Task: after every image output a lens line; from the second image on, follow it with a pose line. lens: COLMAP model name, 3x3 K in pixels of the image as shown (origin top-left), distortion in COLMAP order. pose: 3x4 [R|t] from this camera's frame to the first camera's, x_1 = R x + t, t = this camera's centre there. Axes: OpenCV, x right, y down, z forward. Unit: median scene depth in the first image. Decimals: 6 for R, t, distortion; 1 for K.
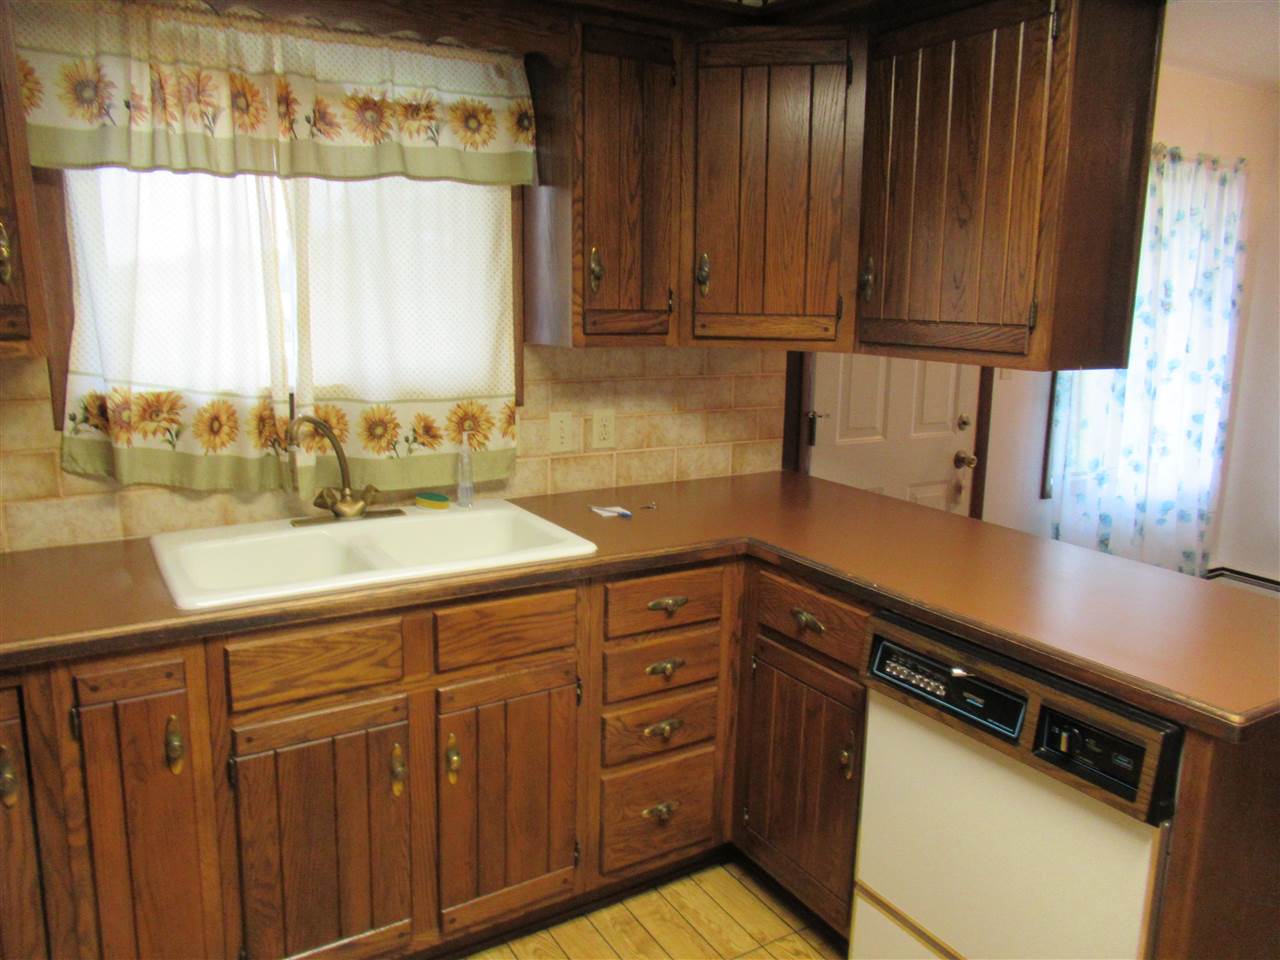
lens RADIAL K [[951.9, 0, 639.4], [0, 951.9, 479.4], [0, 0, 1]] dist [0.005669, 0.001023]
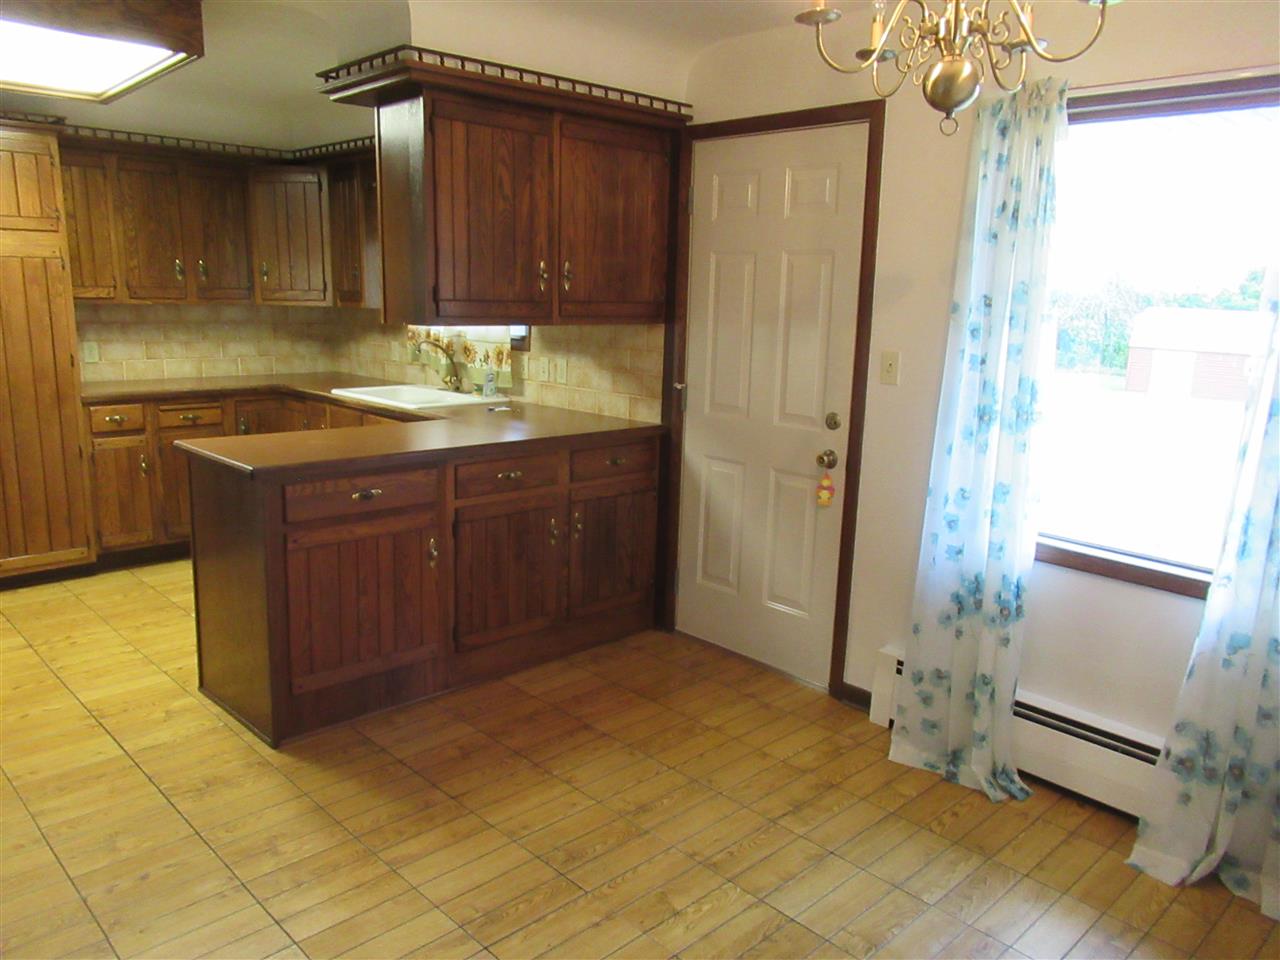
lens RADIAL K [[951.9, 0, 638.8], [0, 951.9, 480.9], [0, 0, 1]] dist [0.005669, 0.001023]
pose [[0.234634, 0.191218, -0.953091, 1.545191], [-0.196180, 0.969602, 0.146234, -0.131063], [0.952082, 0.152666, 0.265014, 0.687977]]
